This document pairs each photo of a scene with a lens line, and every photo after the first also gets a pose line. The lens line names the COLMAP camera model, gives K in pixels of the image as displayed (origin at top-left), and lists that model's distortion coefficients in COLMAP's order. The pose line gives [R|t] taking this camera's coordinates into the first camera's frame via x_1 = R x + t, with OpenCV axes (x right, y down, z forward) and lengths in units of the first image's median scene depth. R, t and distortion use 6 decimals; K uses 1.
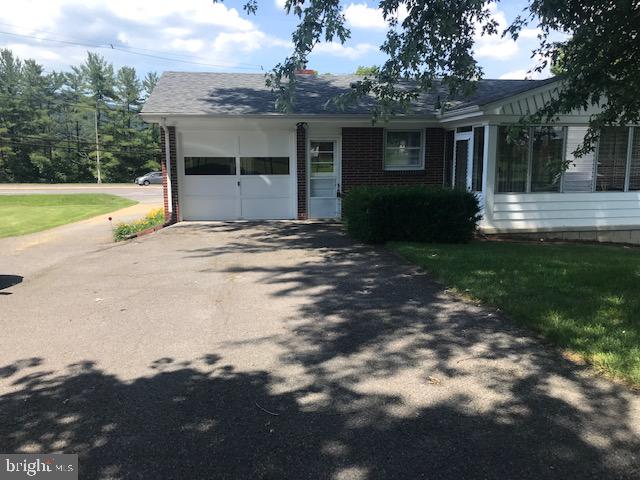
lens RADIAL K [[529.9, 0, 319.0], [0, 529.9, 242.1], [0, 0, 1]] dist [0.039409, -0.041222]
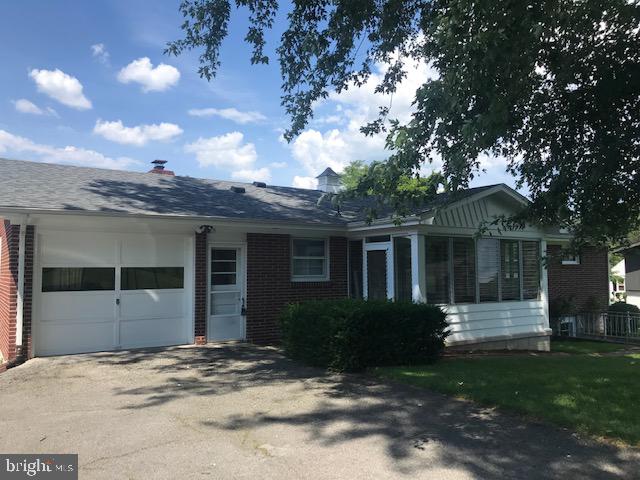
lens RADIAL K [[529.9, 0, 319.0], [0, 529.9, 237.9], [0, 0, 1]] dist [0.039409, -0.041222]
pose [[0.909761, 0.024798, 0.414391, -0.212051], [0.064952, 0.977417, -0.201089, -0.027178], [-0.410019, 0.209858, 0.887606, 0.185272]]
